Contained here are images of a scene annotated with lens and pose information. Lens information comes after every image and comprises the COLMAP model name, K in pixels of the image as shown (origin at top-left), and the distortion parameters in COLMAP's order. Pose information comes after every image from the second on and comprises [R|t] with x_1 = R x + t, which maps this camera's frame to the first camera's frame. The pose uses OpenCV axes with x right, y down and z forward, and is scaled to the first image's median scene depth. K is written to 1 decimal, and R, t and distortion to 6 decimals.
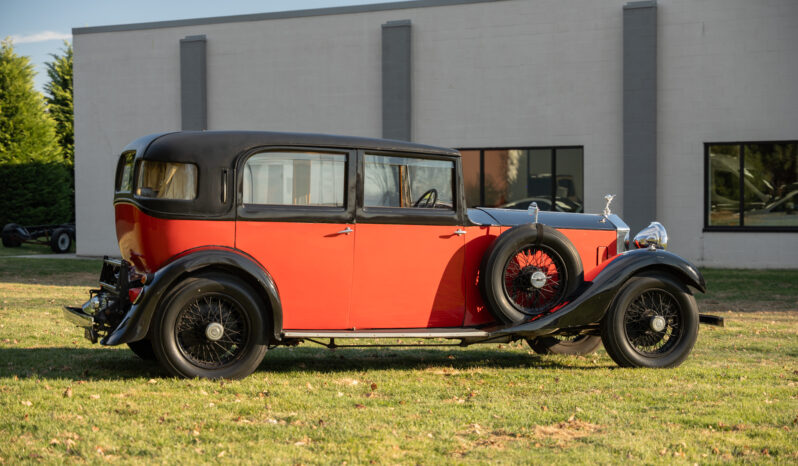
lens RADIAL K [[1419.6, 0, 398.5], [0, 1419.6, 234.7], [0, 0, 1]] dist [0.093475, 0.000000]
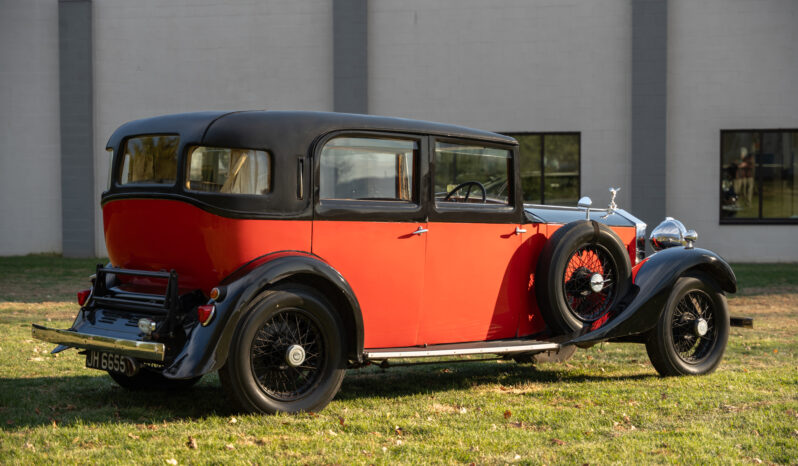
lens RADIAL K [[1419.6, 0, 399.0], [0, 1419.6, 230.4], [0, 0, 1]] dist [0.093475, 0.000000]
pose [[0.951616, -0.008747, 0.307166, -0.298467], [0.007148, 0.999954, 0.006330, -0.008143], [-0.307208, -0.003828, 0.951635, 0.185057]]
